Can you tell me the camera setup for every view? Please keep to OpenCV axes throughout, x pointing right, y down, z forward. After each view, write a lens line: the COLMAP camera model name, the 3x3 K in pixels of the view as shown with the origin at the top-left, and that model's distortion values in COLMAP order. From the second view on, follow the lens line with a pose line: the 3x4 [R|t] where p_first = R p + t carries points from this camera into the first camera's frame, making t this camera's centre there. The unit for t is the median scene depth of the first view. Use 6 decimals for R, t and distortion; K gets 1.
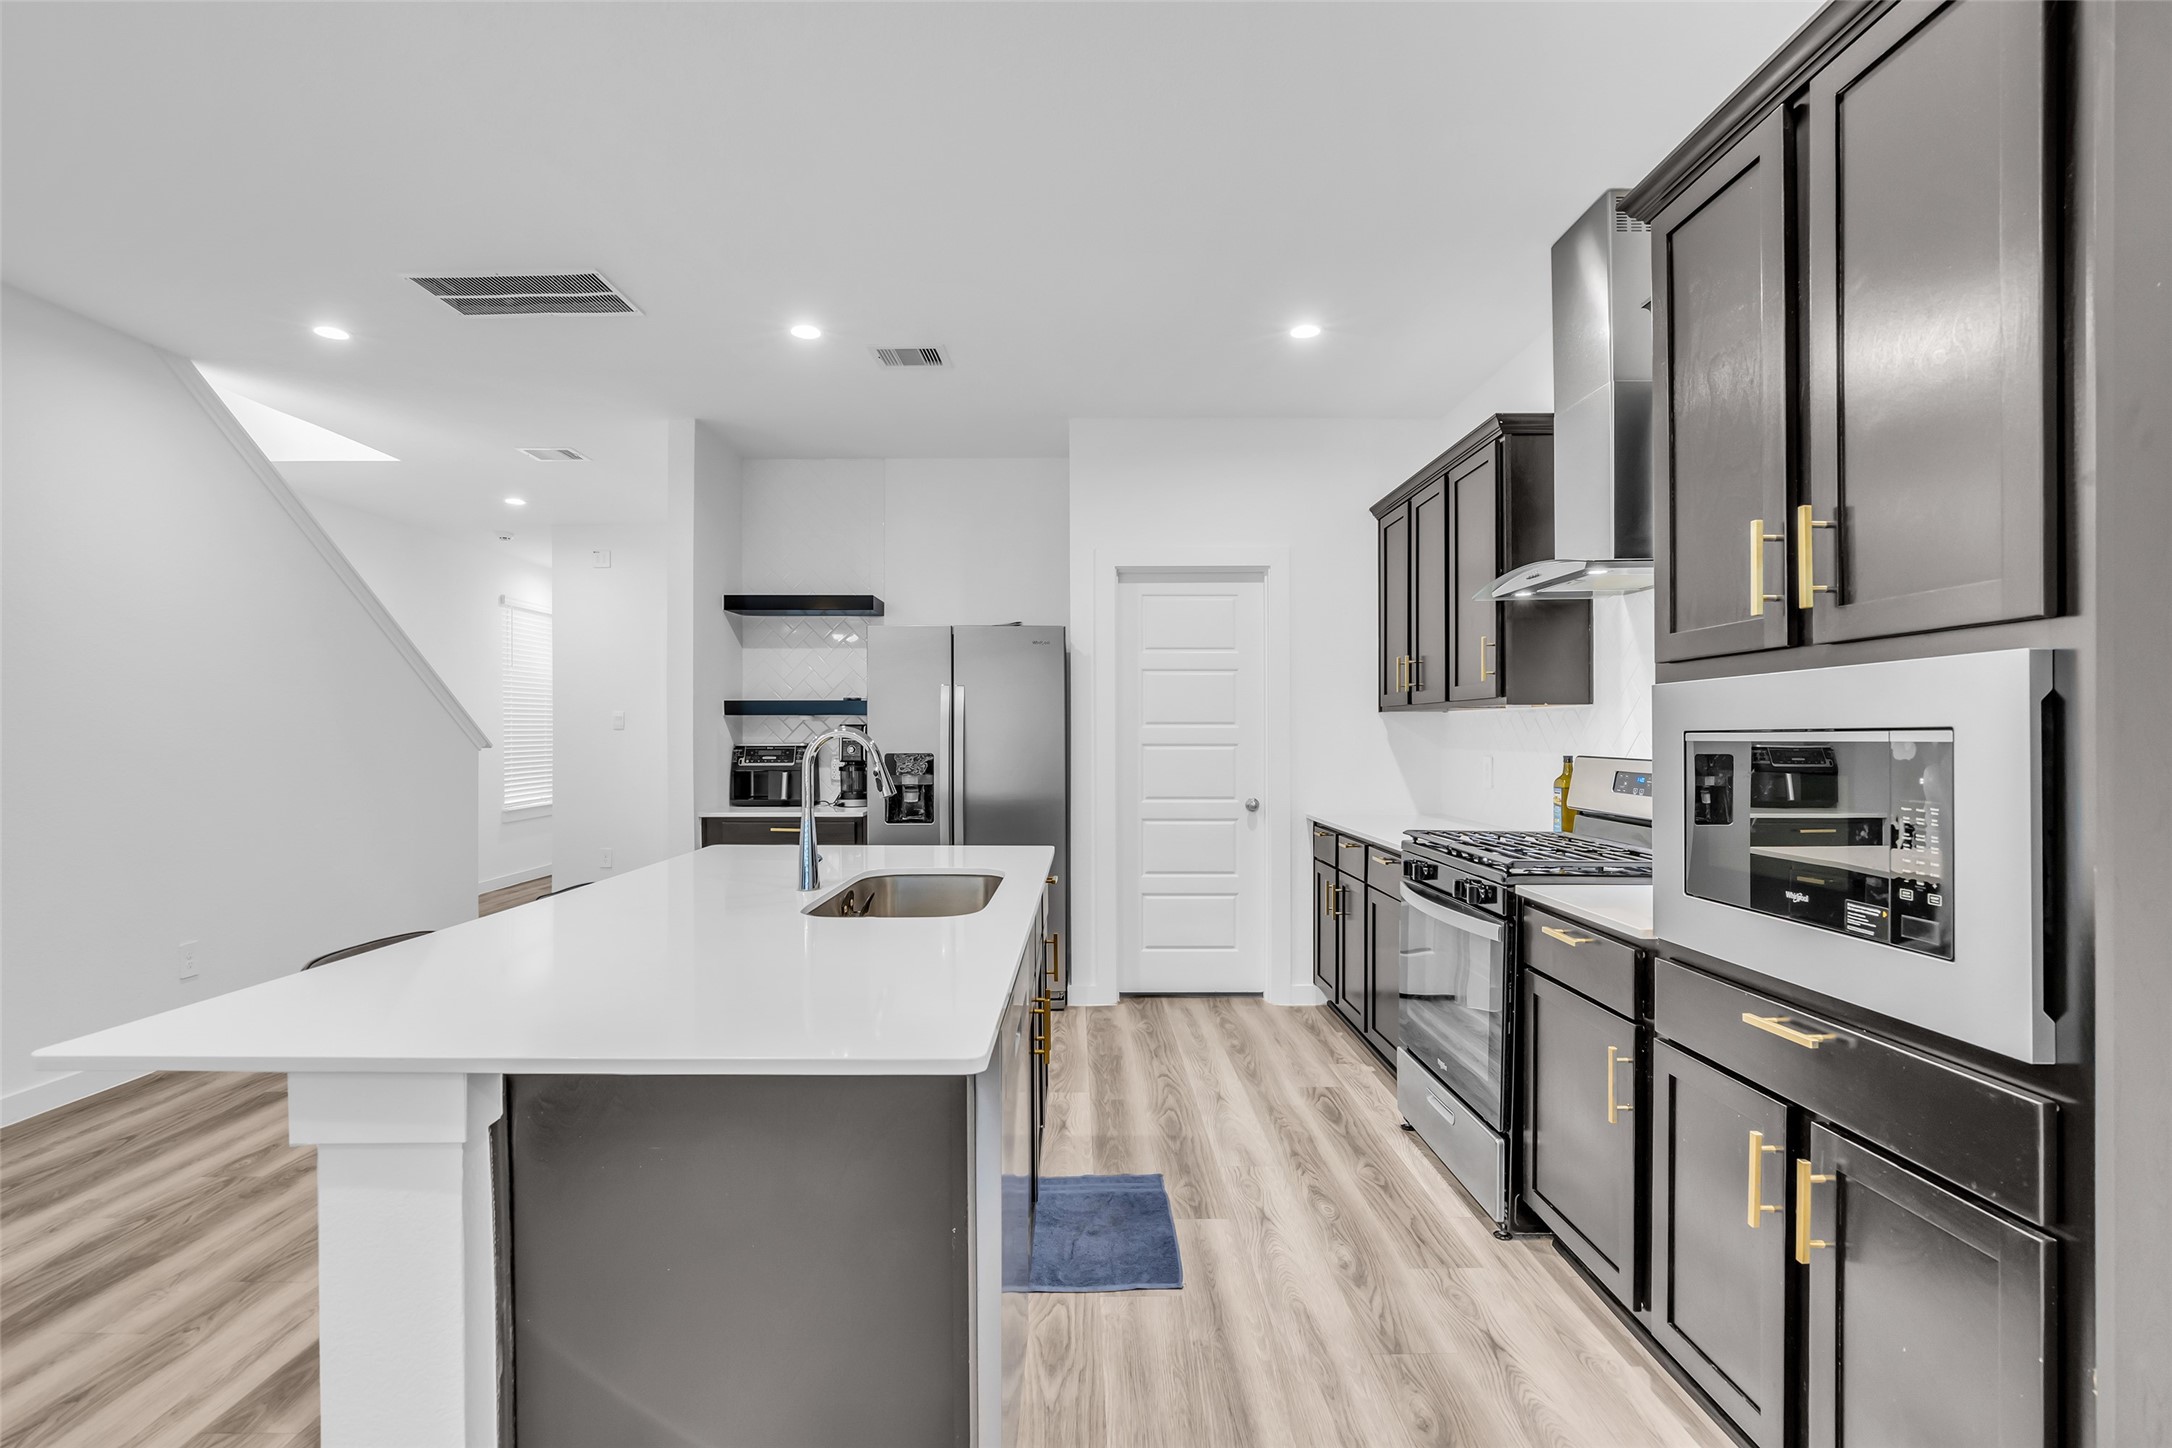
lens RADIAL K [[1000.1, 0, 1072.4], [0, 1000.1, 720.0], [0, 0, 1]] dist [-0.015815, 0.005421]
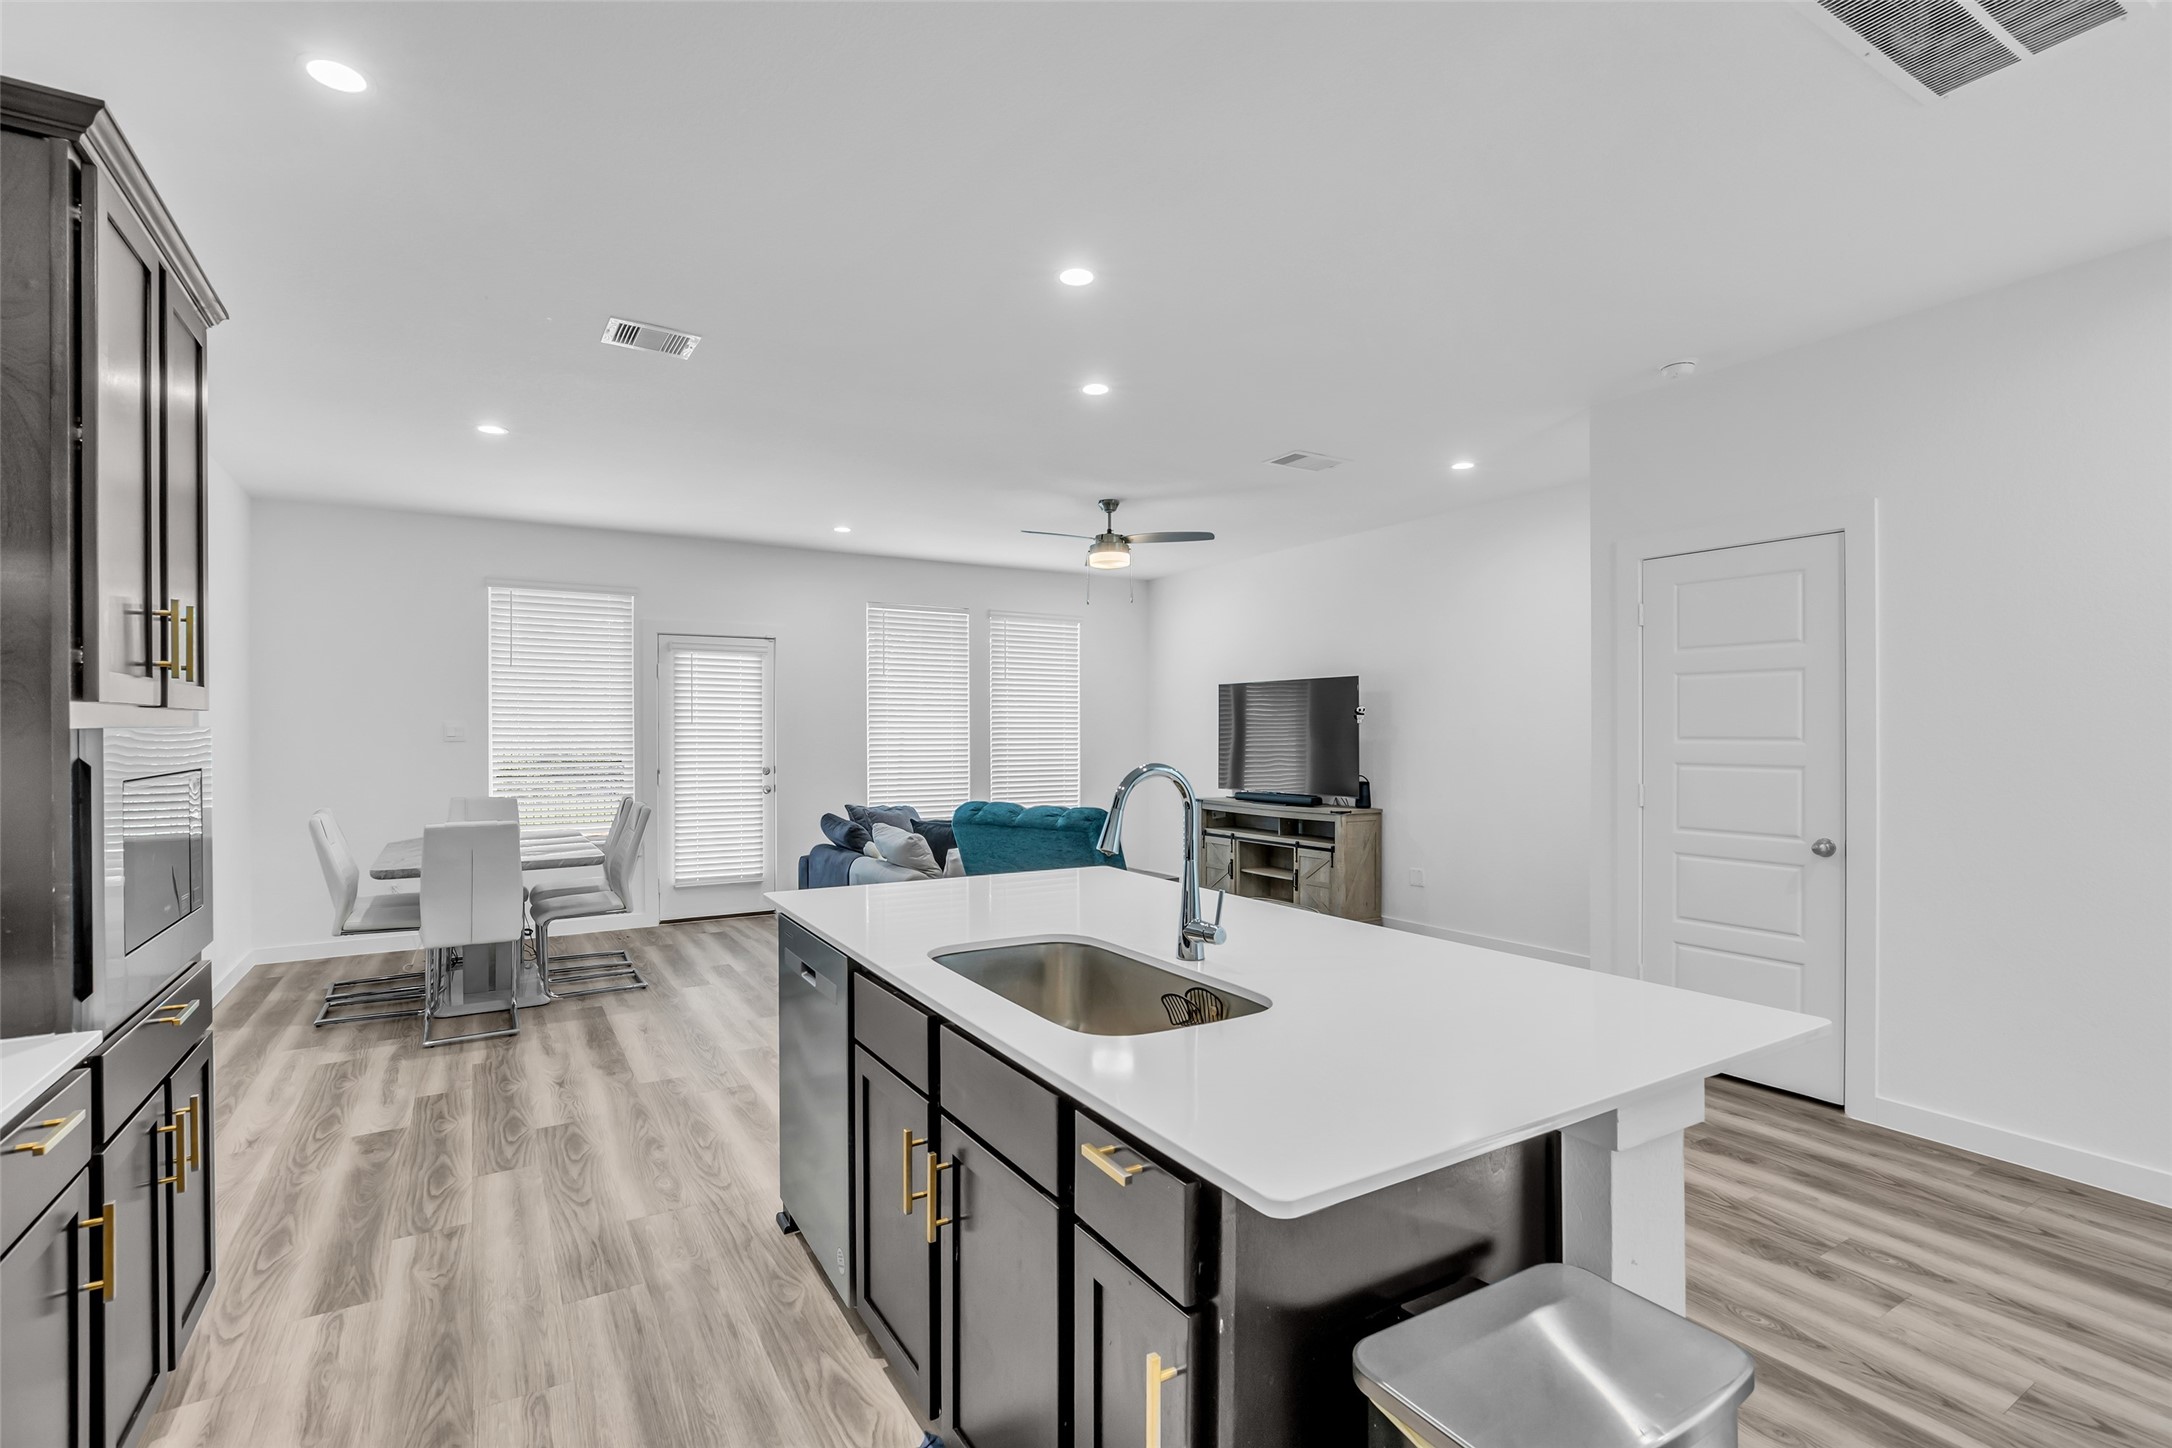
lens RADIAL K [[1000.1, 0, 1079.7], [0, 1000.1, 732.1], [0, 0, 1]] dist [-0.015815, 0.005421]
pose [[-0.855122, 0.005001, -0.518403, 0.179265], [0.011137, 0.999900, -0.008725, -0.008982], [0.518308, -0.013234, -0.855092, 1.218088]]
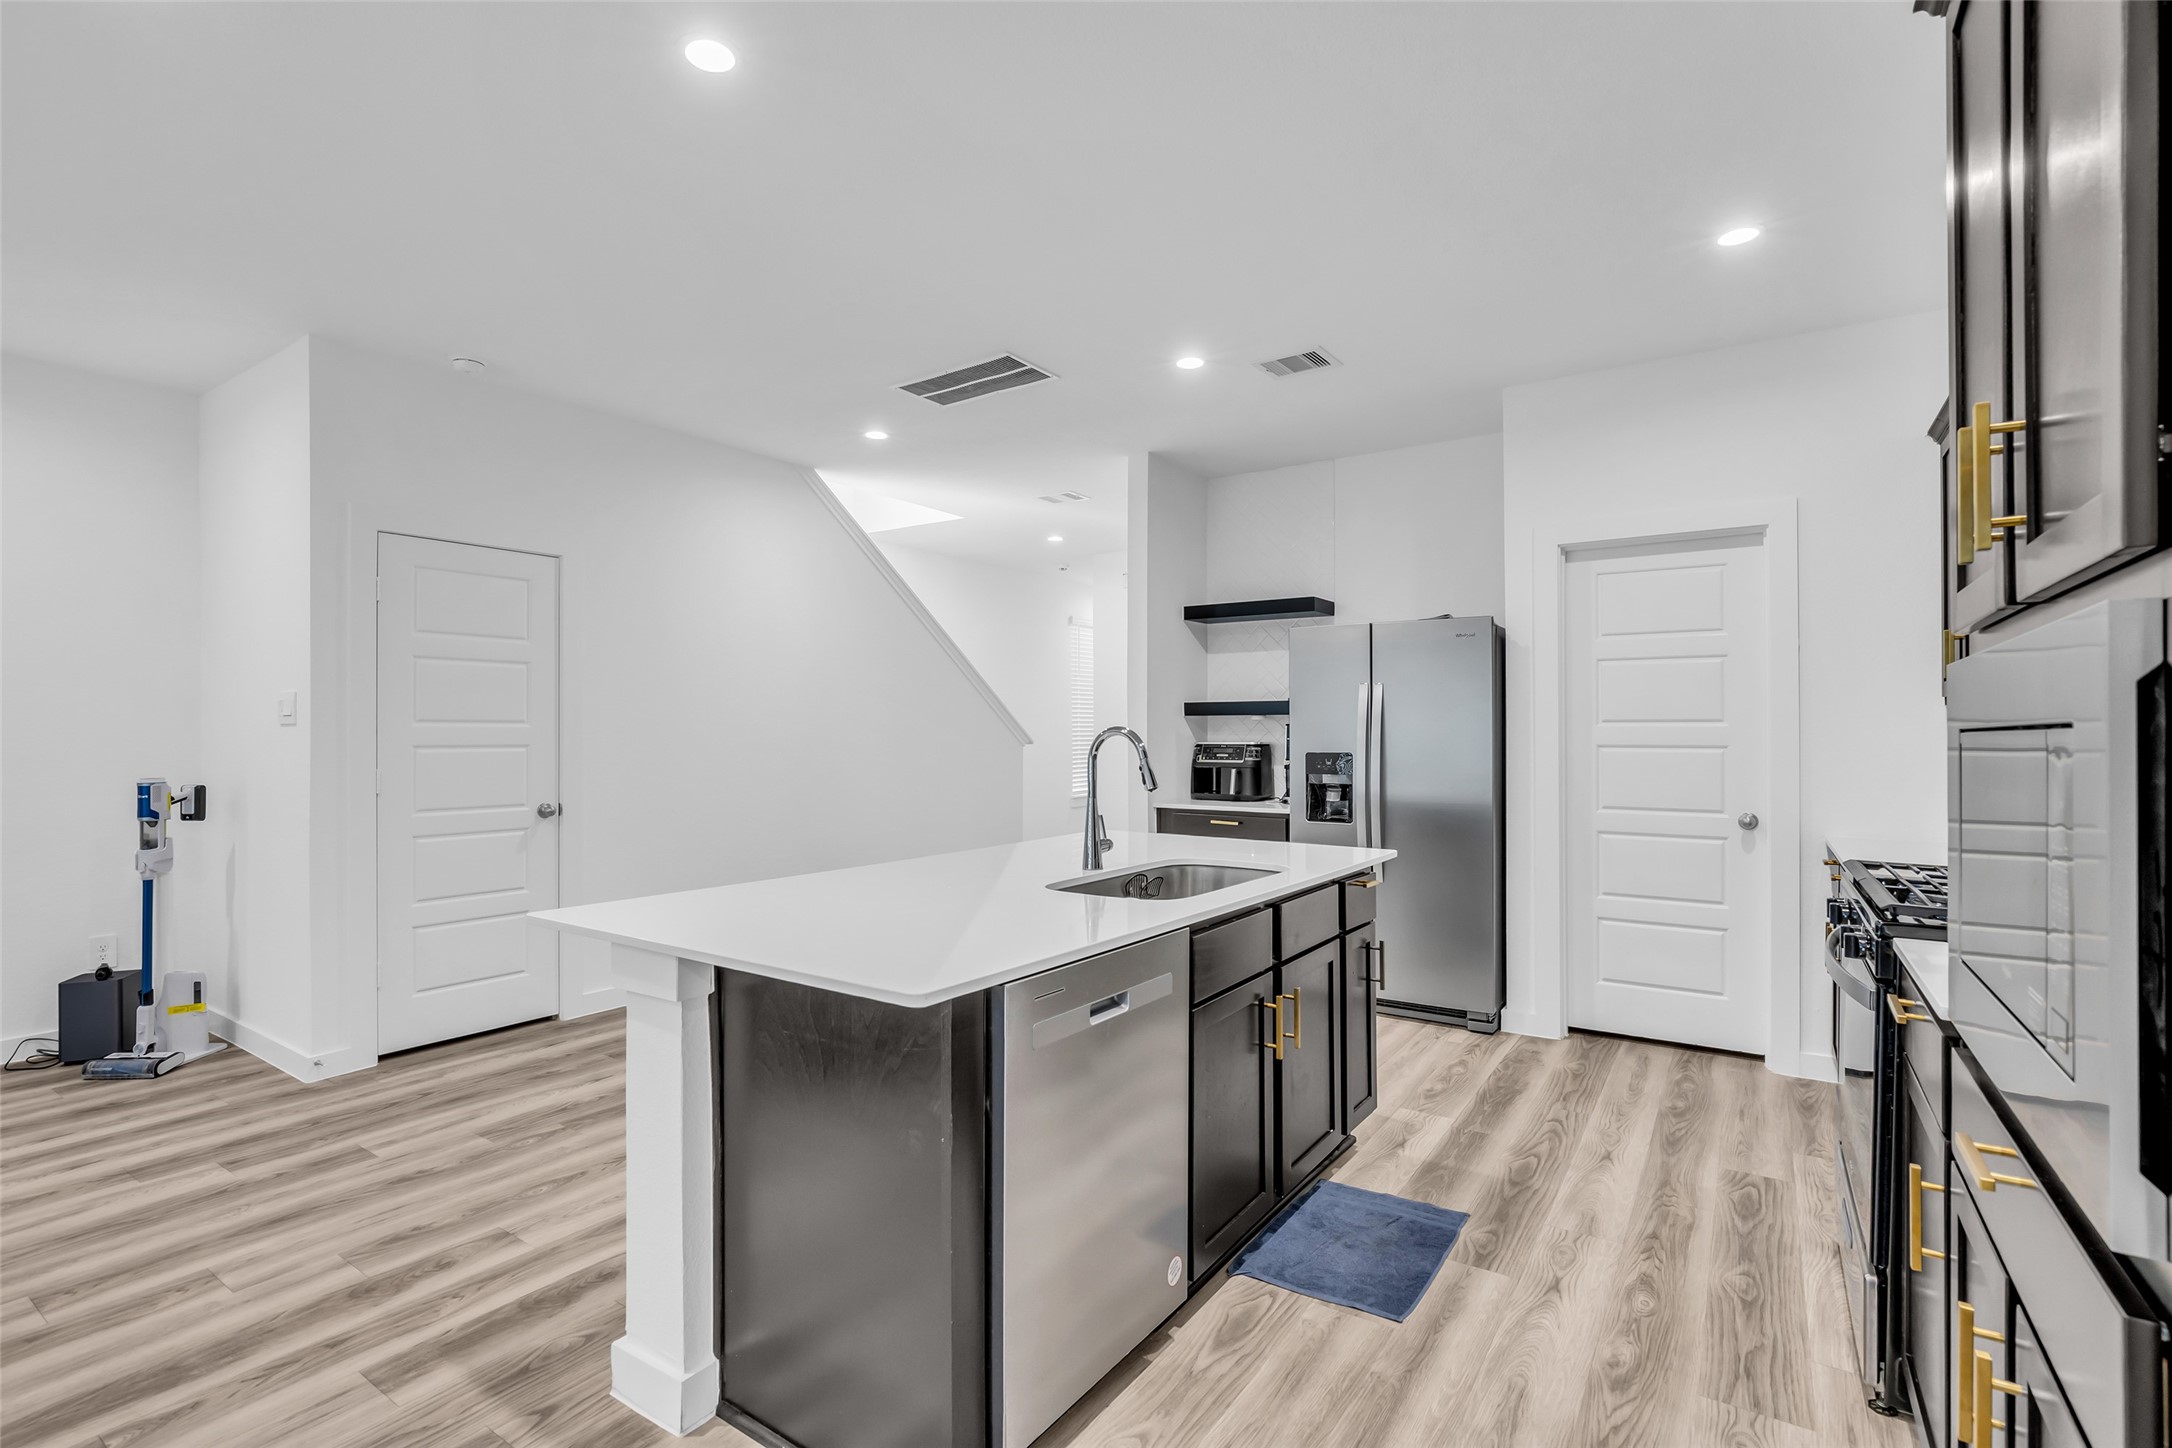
lens RADIAL K [[1000.1, 0, 1072.6], [0, 1000.1, 722.4], [0, 0, 1]] dist [-0.015815, 0.005421]
pose [[0.823113, -0.004192, -0.567862, 0.268008], [0.005769, 0.999983, 0.000980, 0.000470], [0.567848, -0.004083, 0.823123, 0.035646]]
